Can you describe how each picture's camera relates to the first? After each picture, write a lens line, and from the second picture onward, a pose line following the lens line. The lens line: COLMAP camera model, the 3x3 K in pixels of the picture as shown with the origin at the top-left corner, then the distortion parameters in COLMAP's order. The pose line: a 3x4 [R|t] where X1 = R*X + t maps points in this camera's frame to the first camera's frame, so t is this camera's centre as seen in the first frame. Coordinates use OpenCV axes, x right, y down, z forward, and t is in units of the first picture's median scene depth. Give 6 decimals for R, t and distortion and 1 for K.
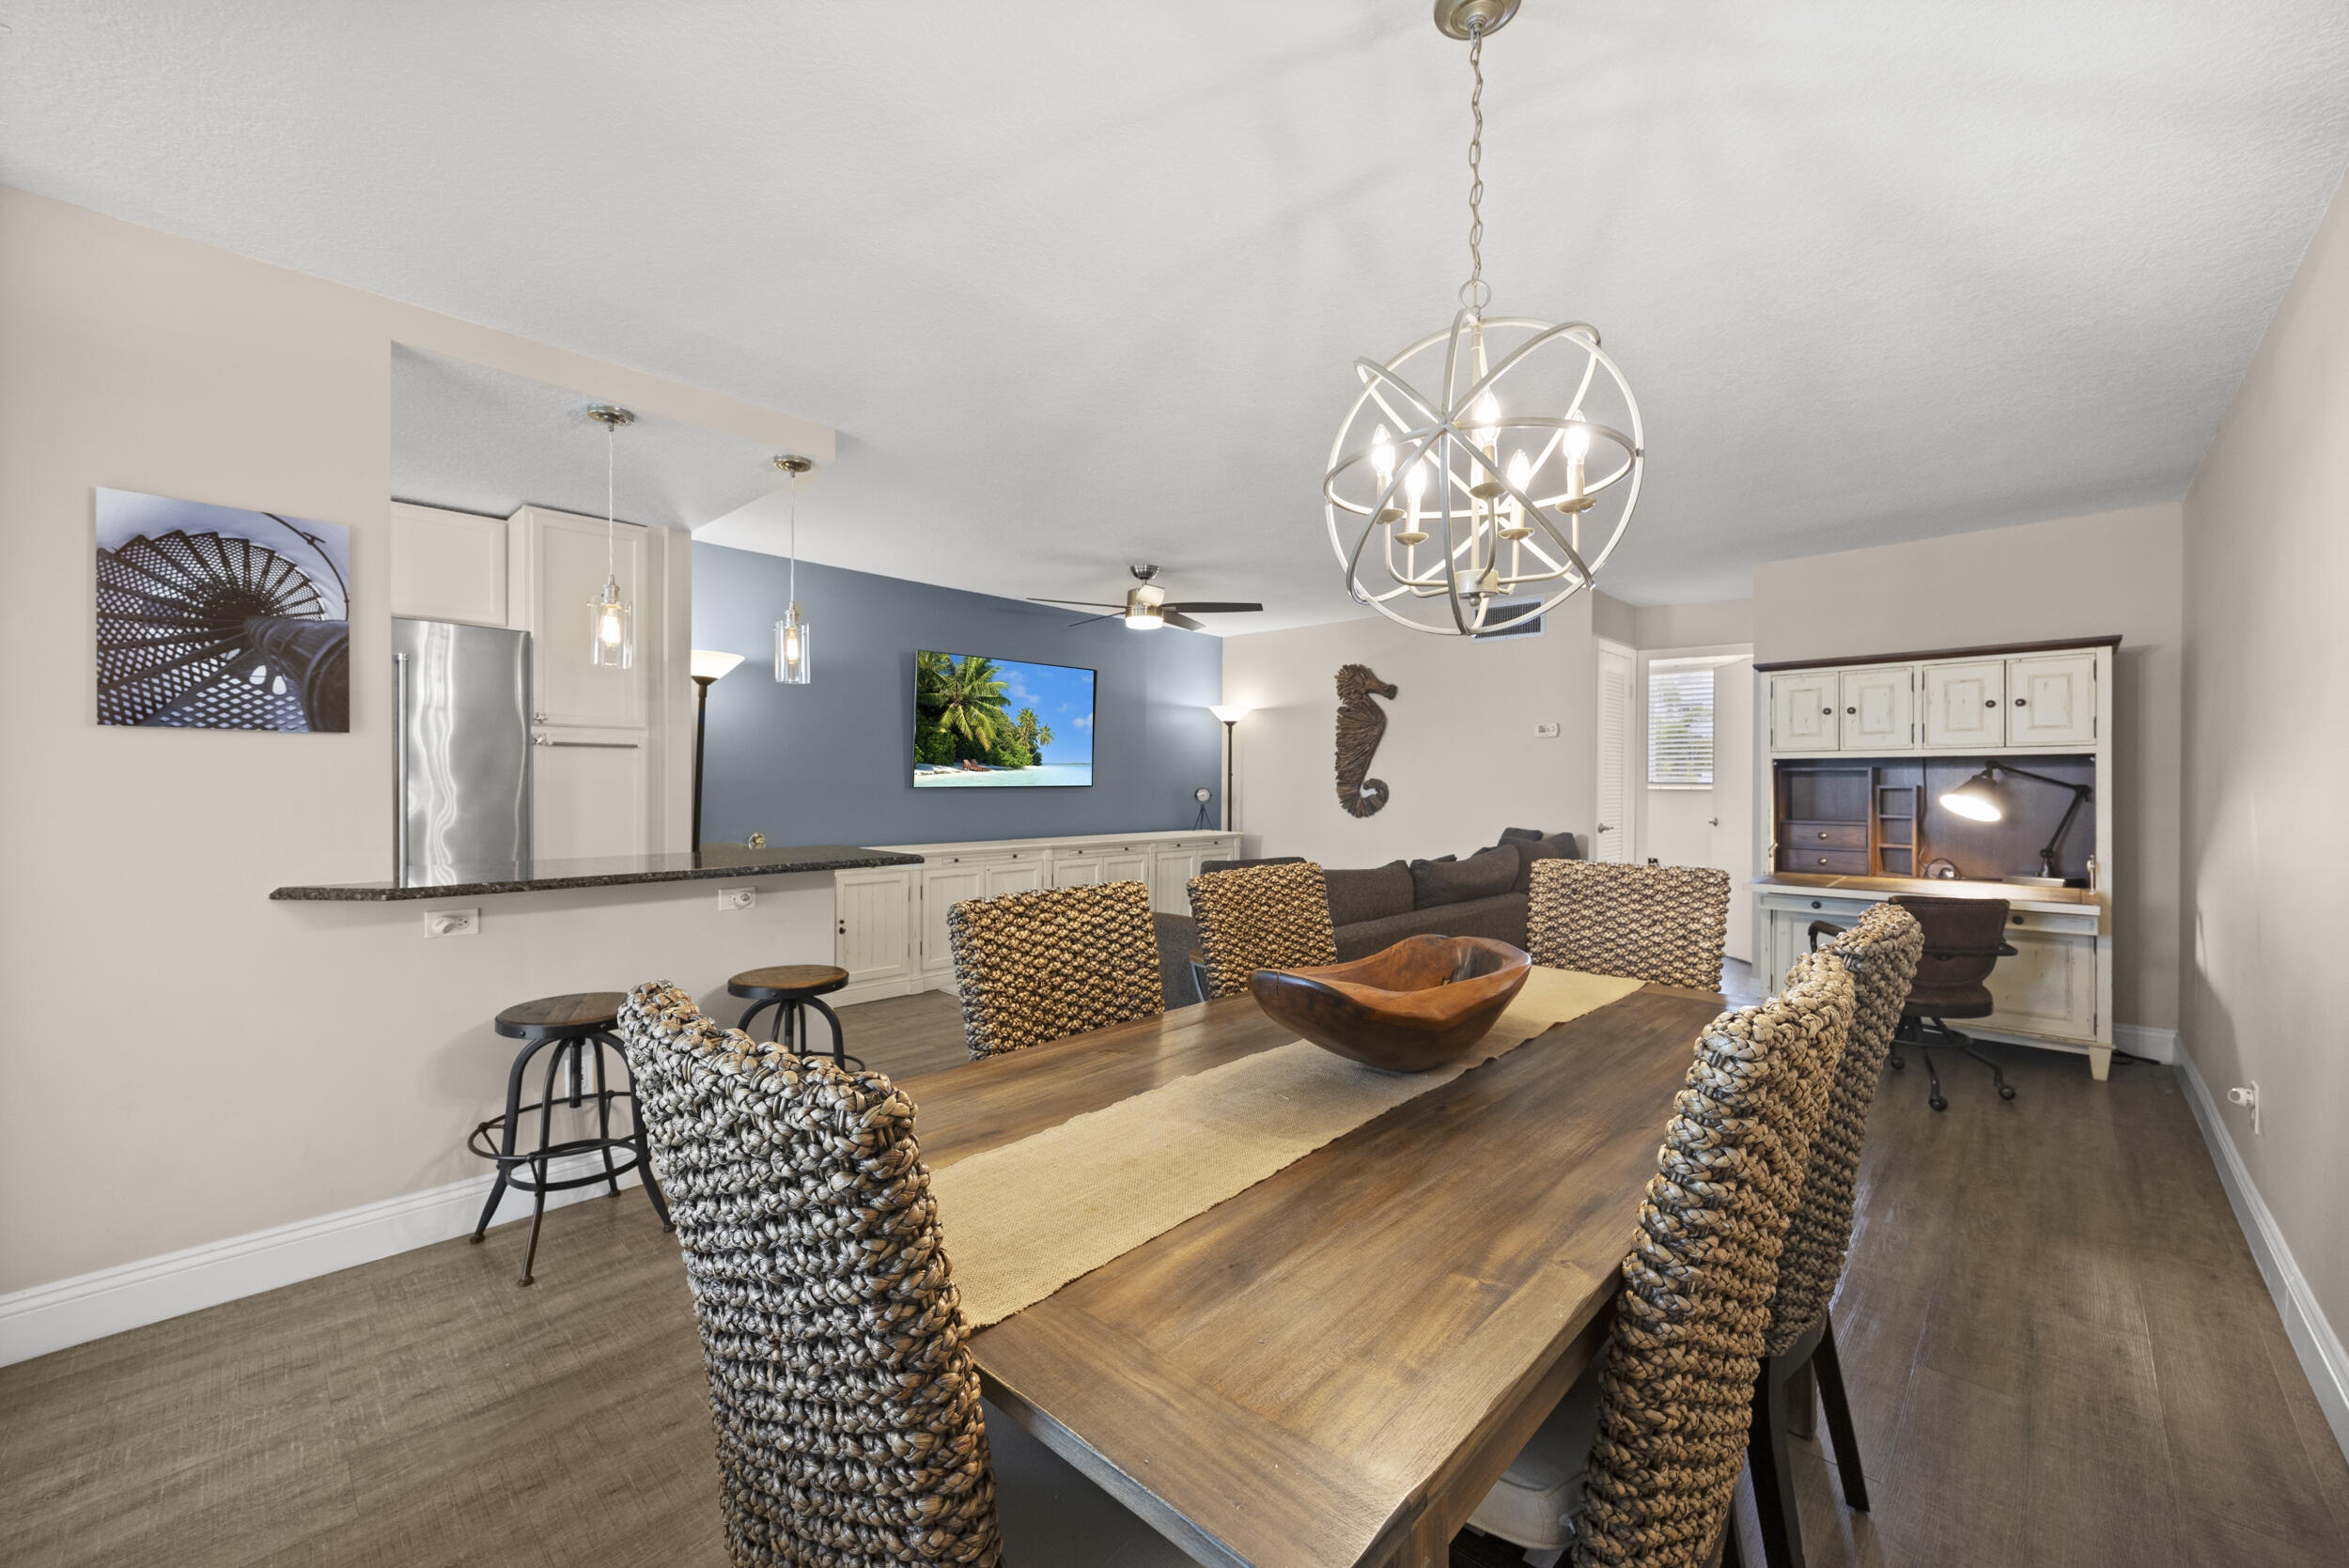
lens RADIAL K [[930.7, 0, 1221.1], [0, 930.7, 781.6], [0, 0, 1]] dist [0.001309, 0.000085]
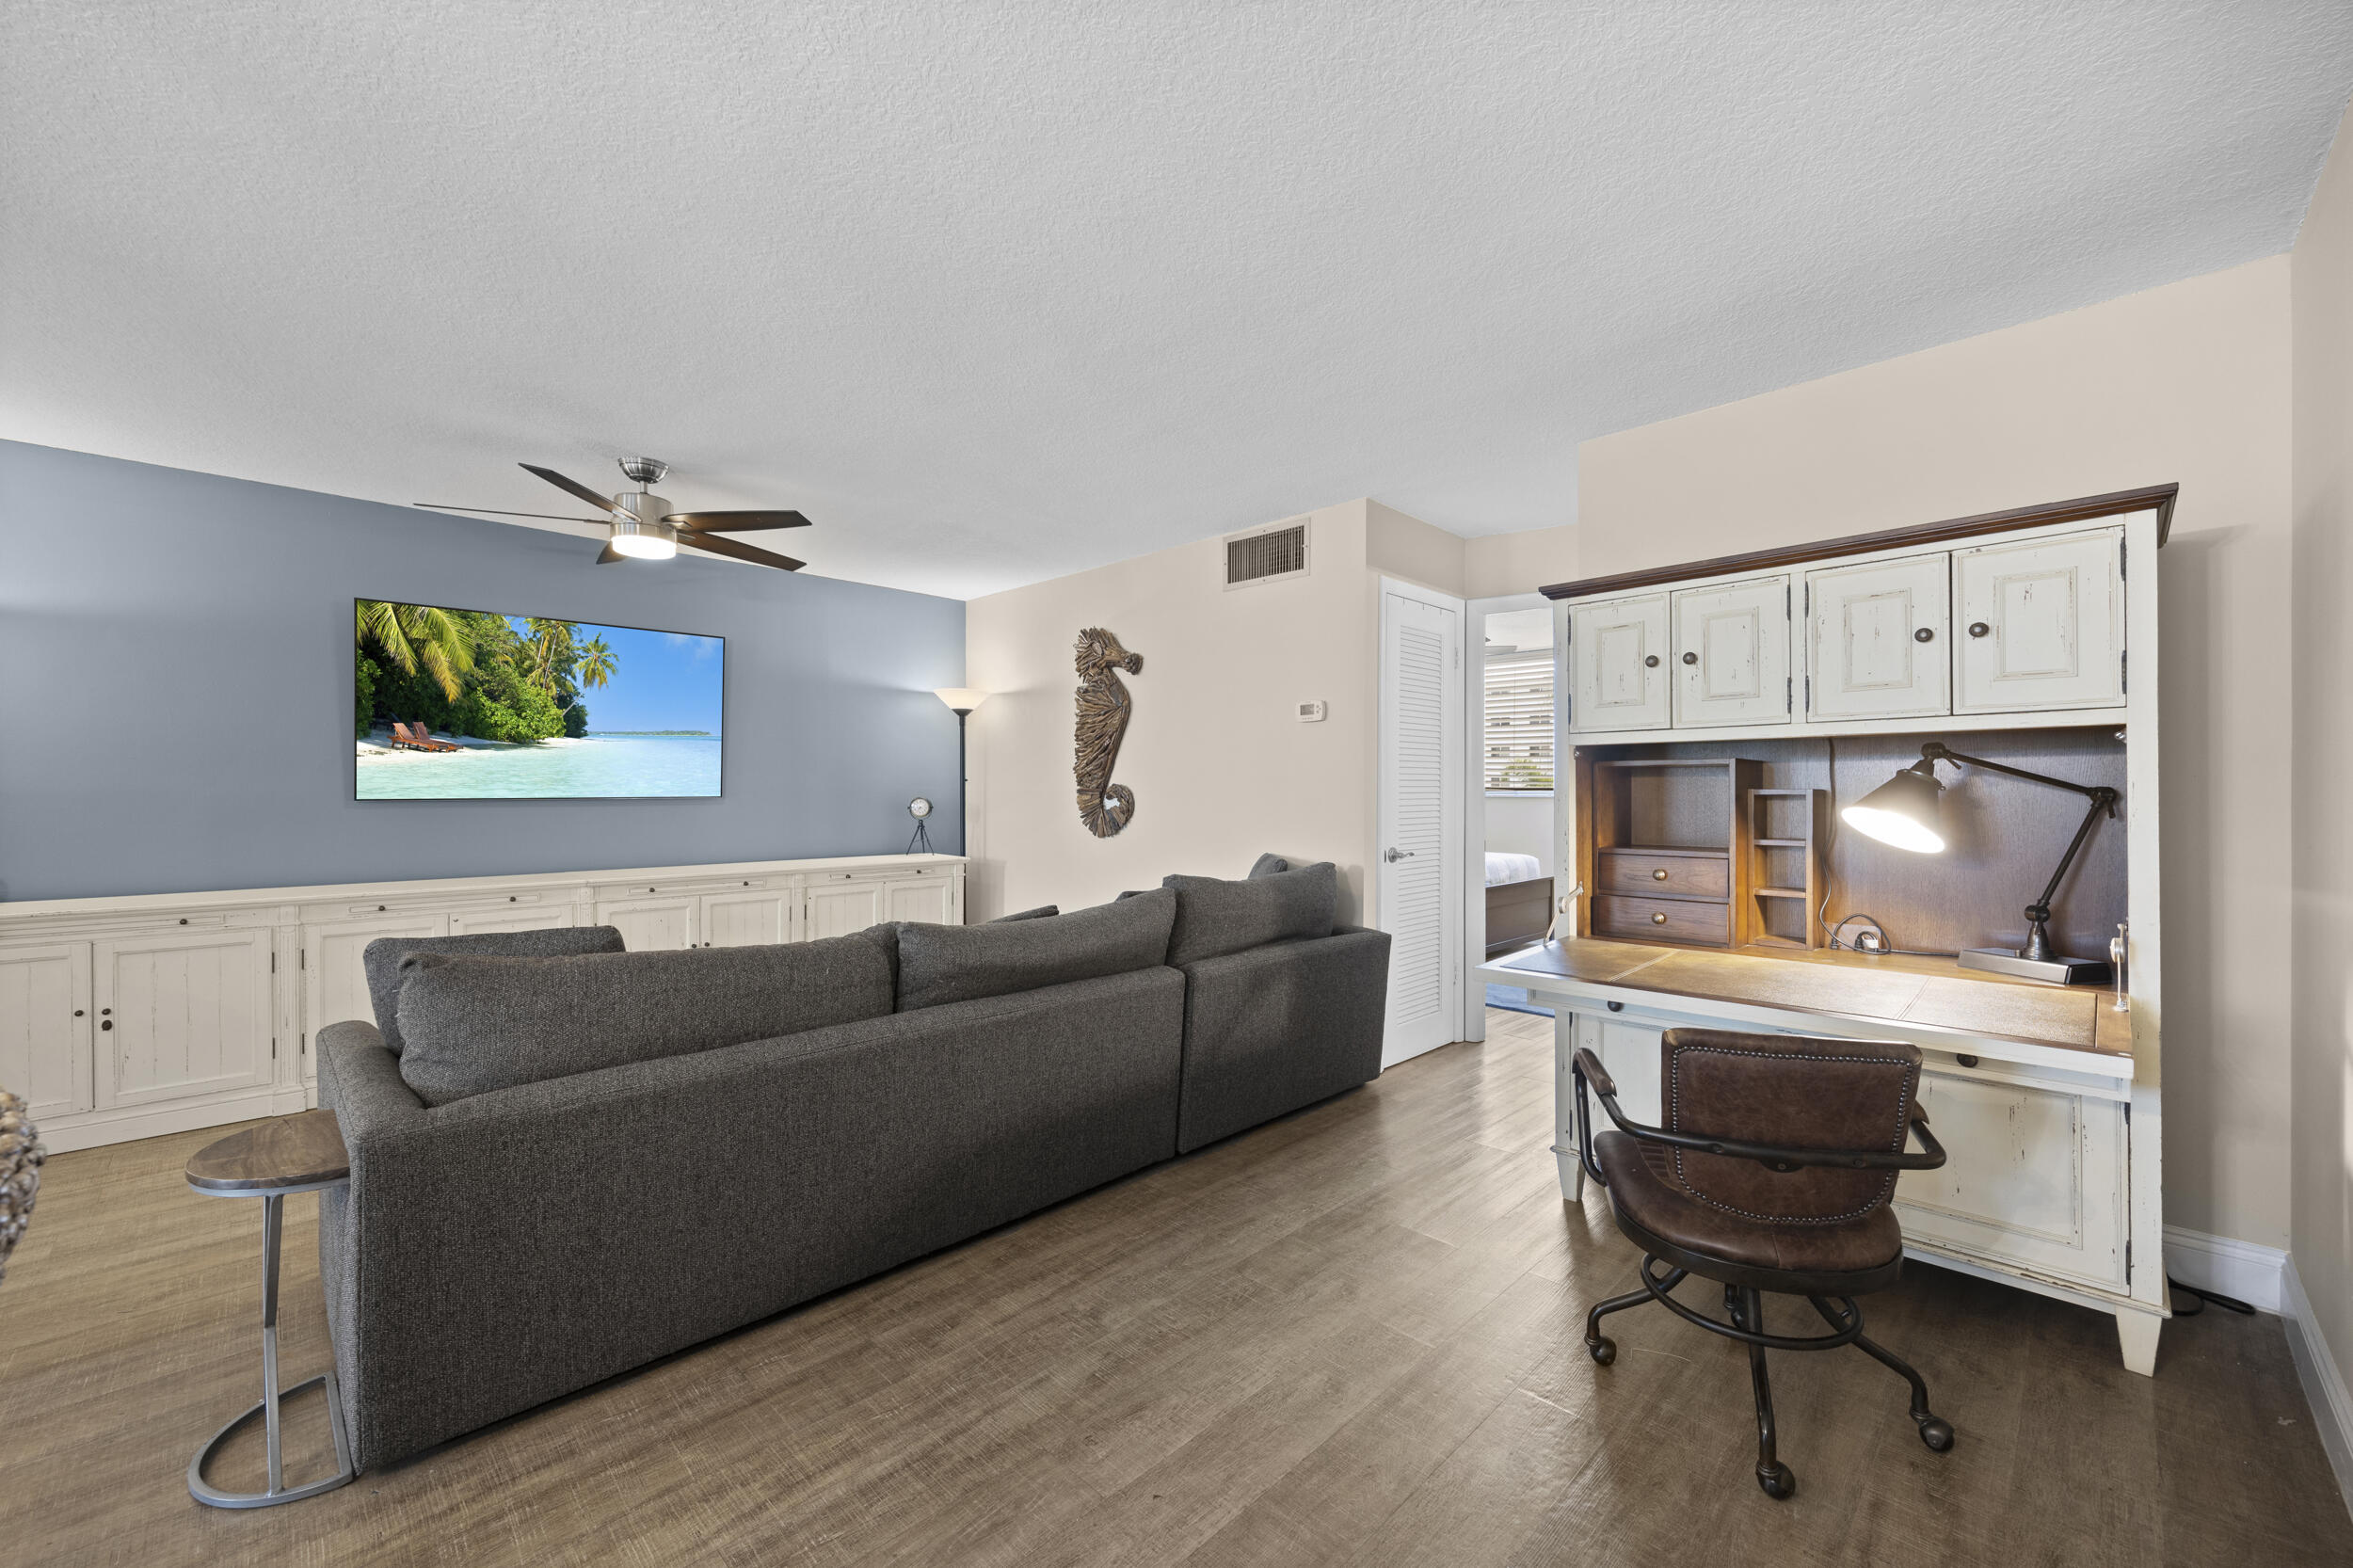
lens RADIAL K [[925.4, 0, 1217.4], [0, 925.4, 786.9], [0, 0, 1]] dist [-0.004078, -0.000047]
pose [[0.999505, -0.004910, -0.031085, 0.413706], [0.004822, 0.999984, -0.002931, 0.002454], [0.031098, 0.002780, 0.999512, 0.435347]]
